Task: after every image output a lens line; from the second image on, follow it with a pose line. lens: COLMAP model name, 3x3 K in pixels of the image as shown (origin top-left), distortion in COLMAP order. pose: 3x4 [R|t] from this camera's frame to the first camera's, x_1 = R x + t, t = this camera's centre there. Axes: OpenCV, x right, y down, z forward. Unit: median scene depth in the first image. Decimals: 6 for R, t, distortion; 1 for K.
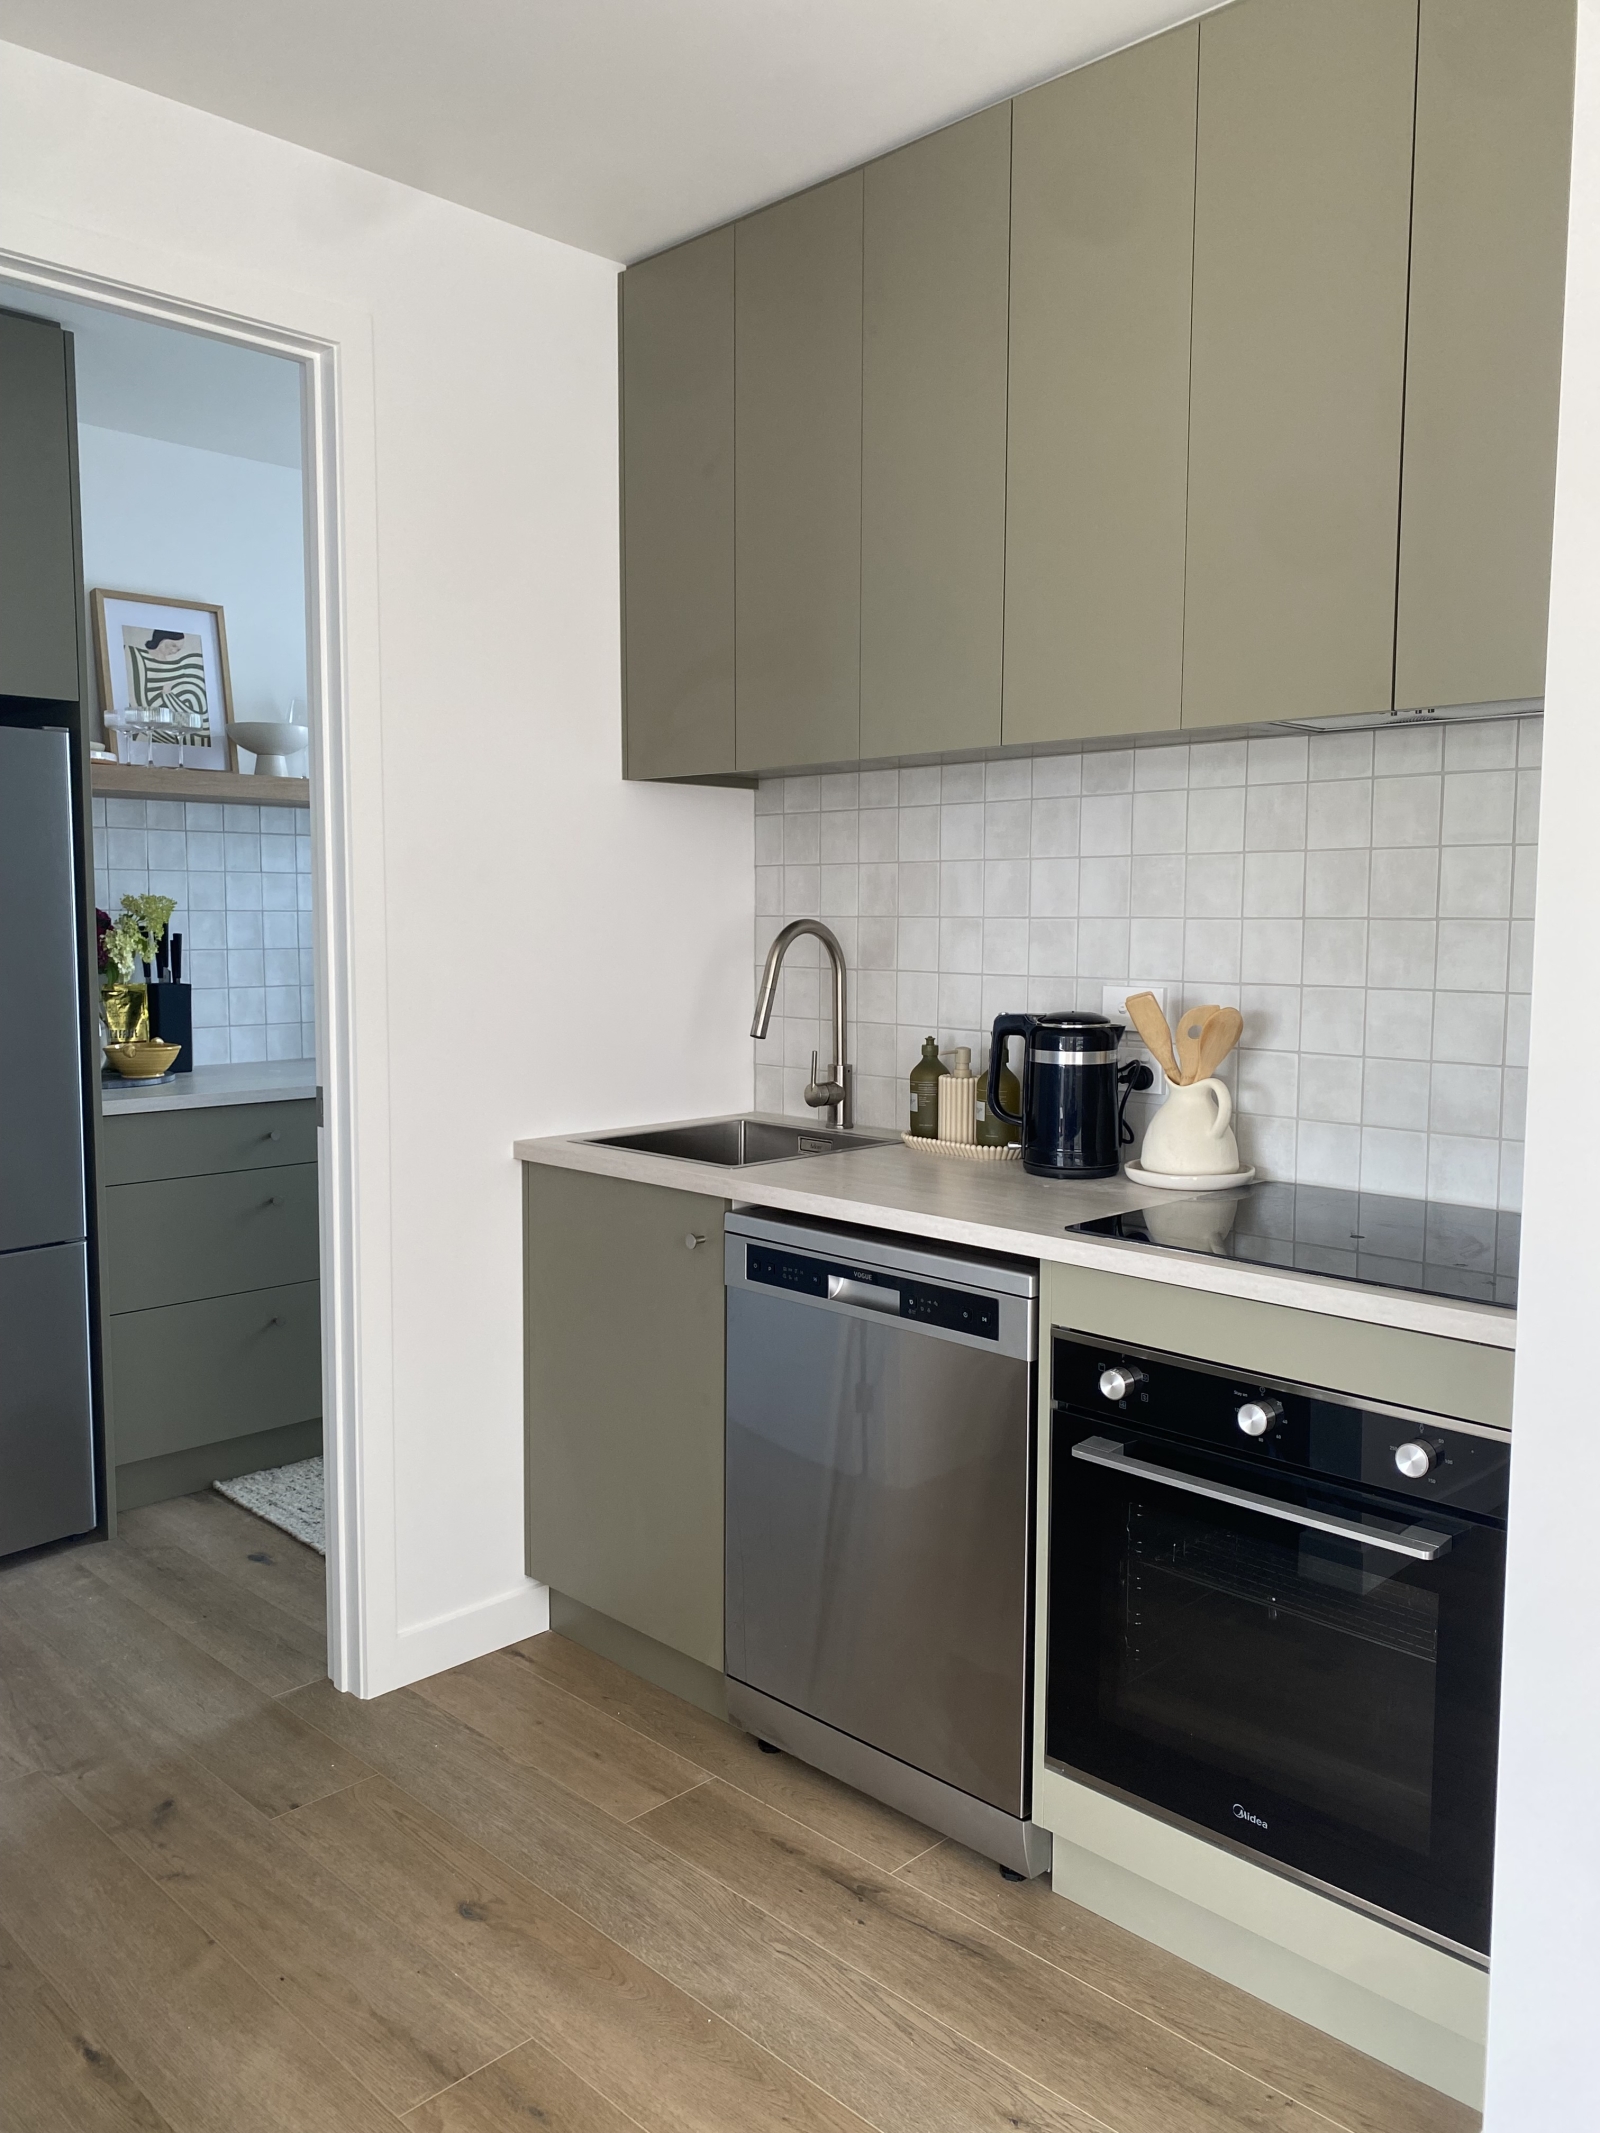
lens RADIAL K [[1620.3, 0, 800.0], [0, 1620.3, 1066.5], [0, 0, 1]] dist [-0.003057, -0.001907]
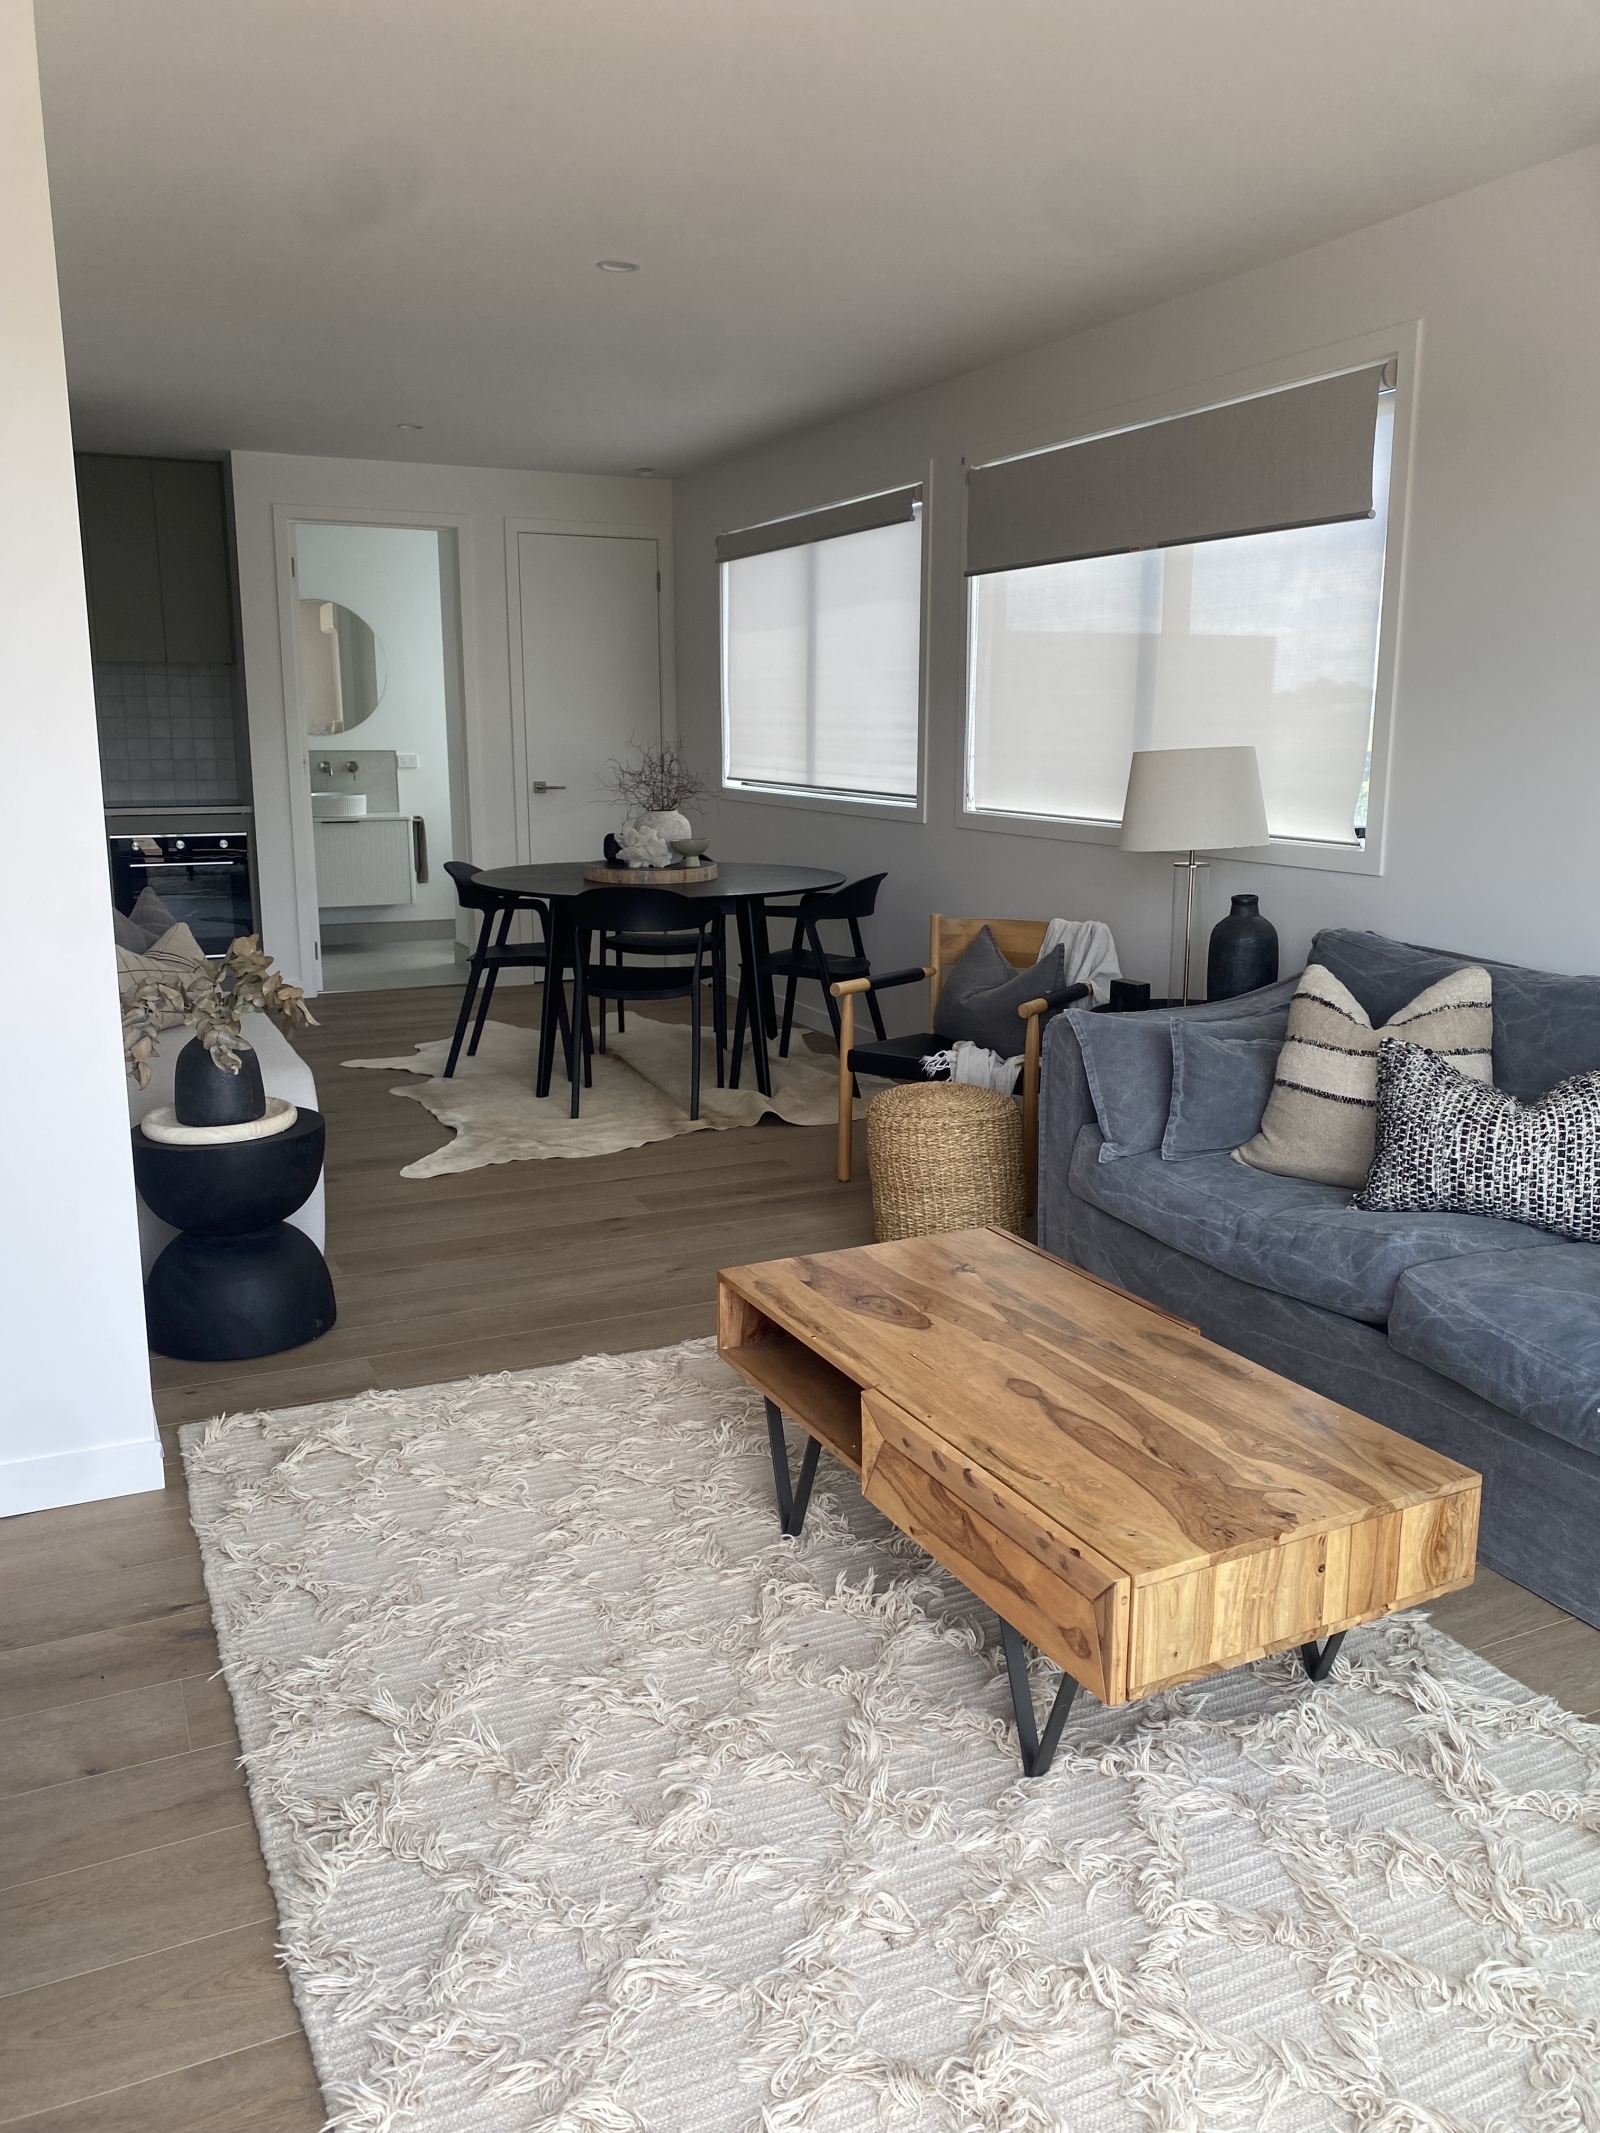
lens RADIAL K [[1620.3, 0, 800.0], [0, 1620.3, 1066.5], [0, 0, 1]] dist [-0.003057, -0.001907]
pose [[0.326320, -0.193165, 0.925312, -1.475848], [0.087517, 0.980867, 0.173899, 0.095404], [-0.941199, 0.024234, 0.336982, -0.861005]]
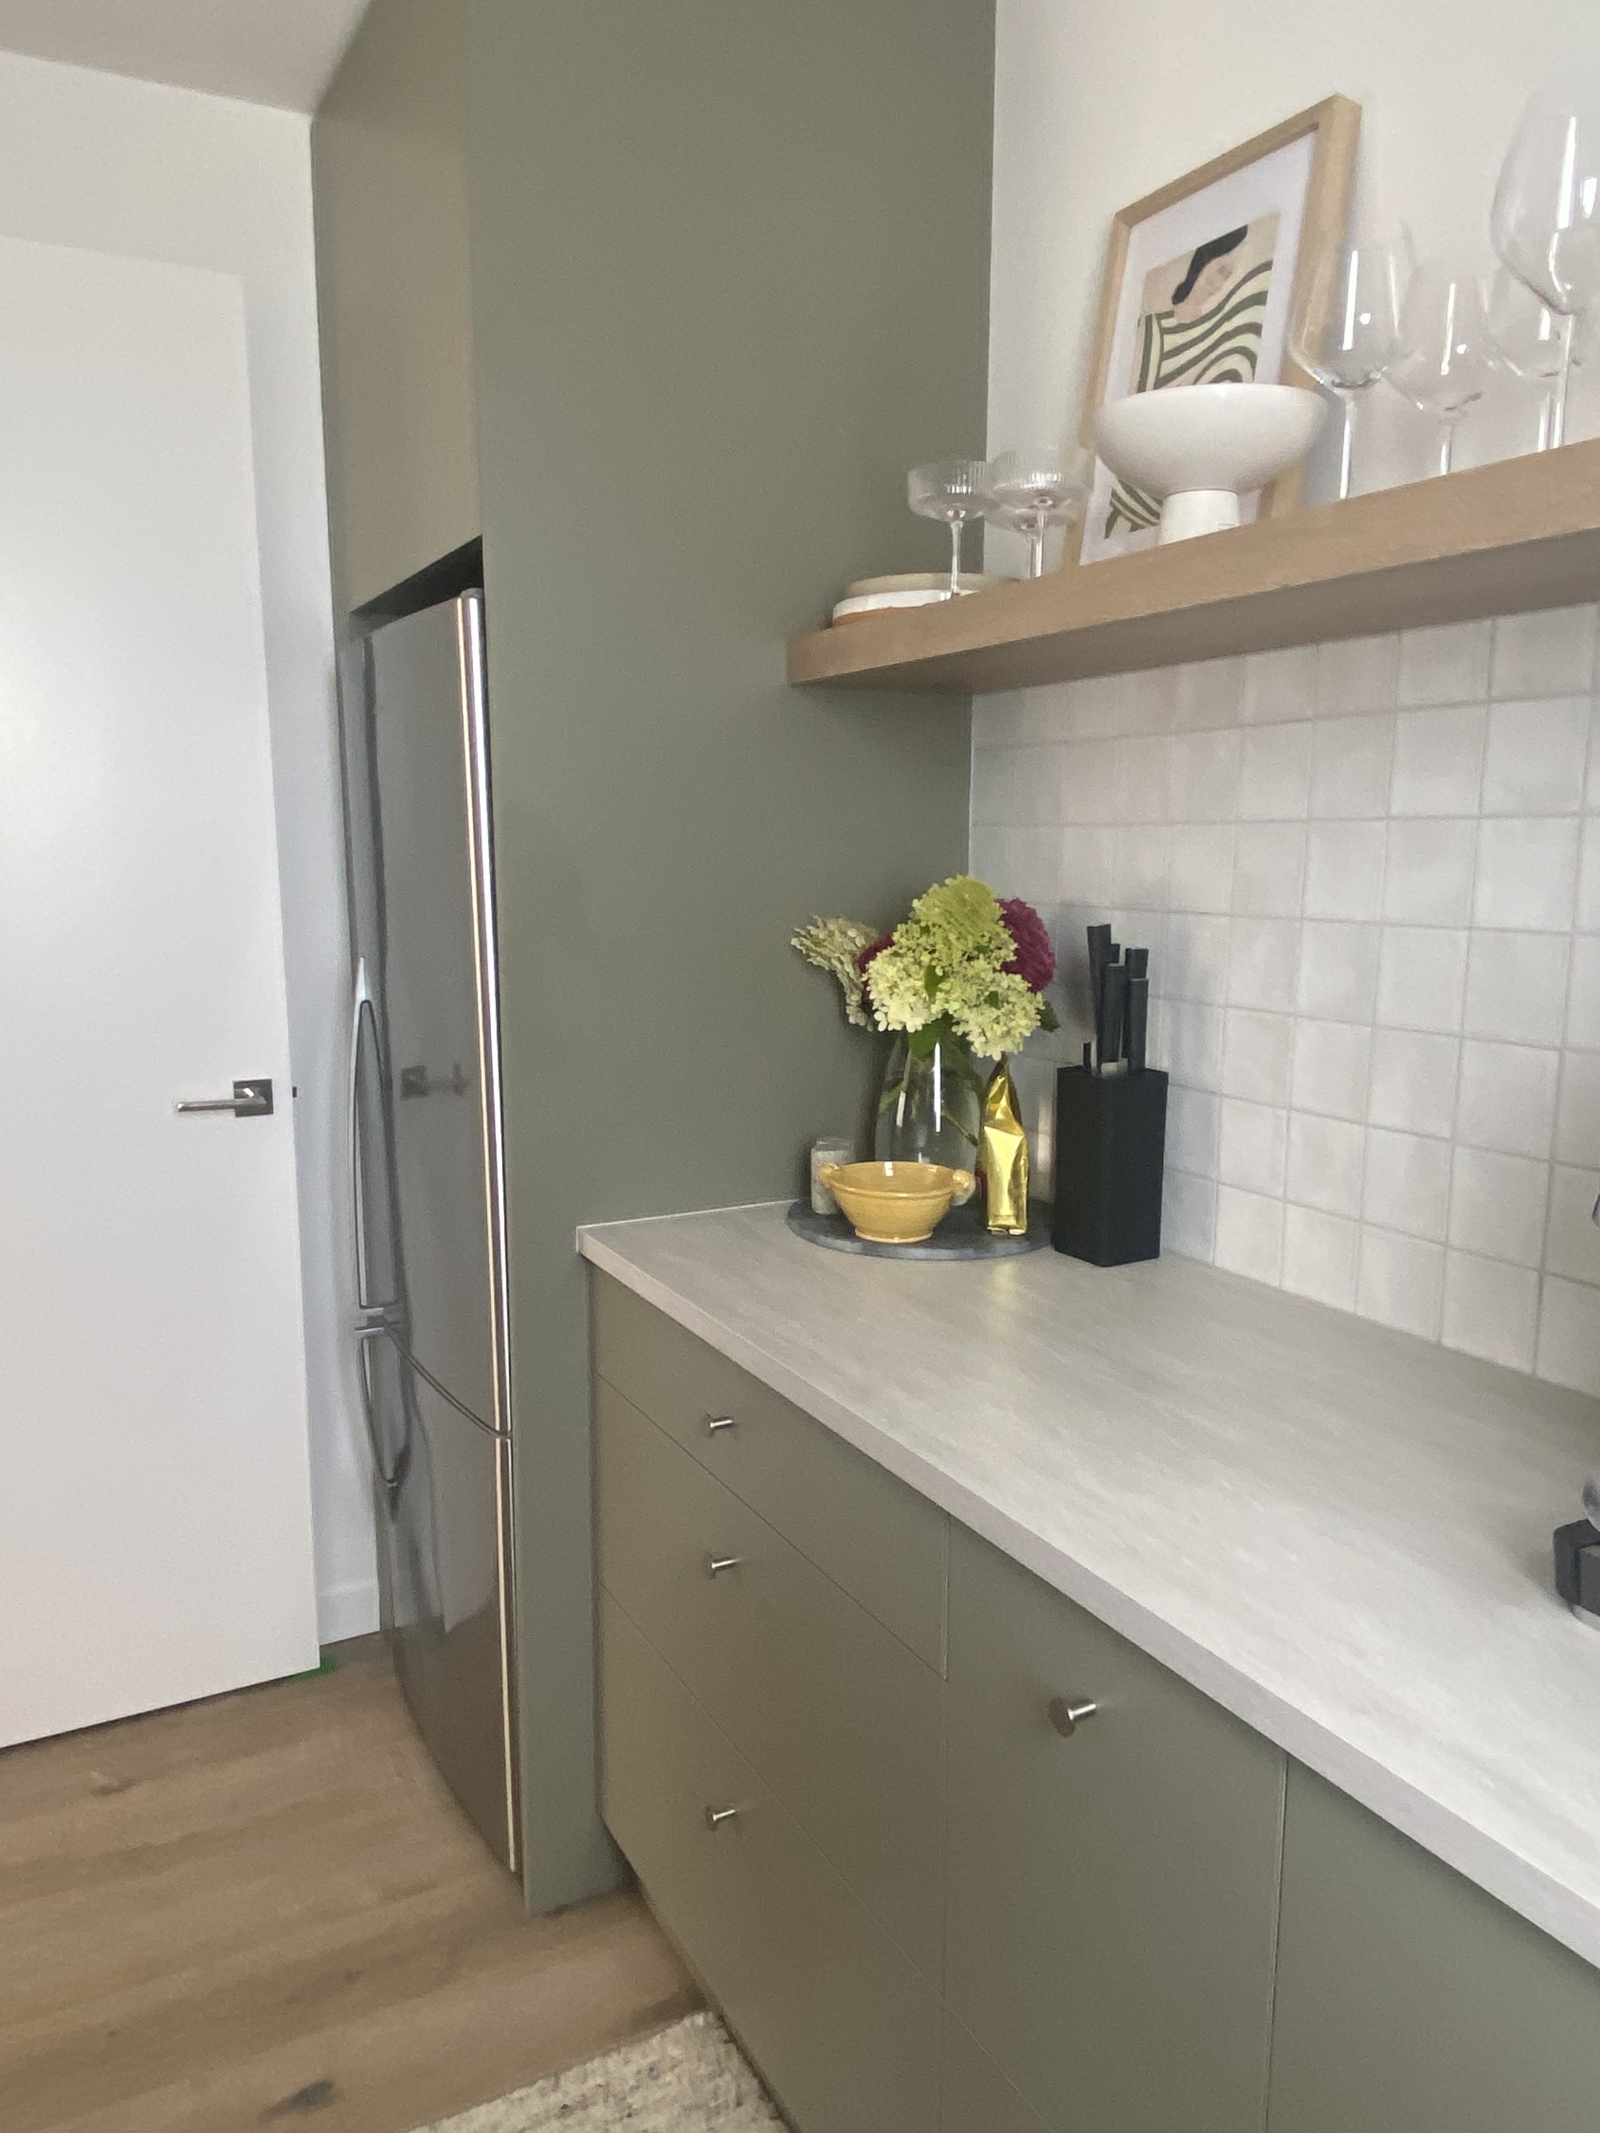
lens RADIAL K [[1511.5, 0, 800.0], [0, 1511.5, 1066.5], [0, 0, 1]] dist [0.001953, -0.001840]
pose [[-0.296725, 0.150177, -0.943081, 0.039271], [-0.090858, 0.978638, 0.184426, -0.122759], [0.950631, 0.140410, -0.276742, 1.035441]]
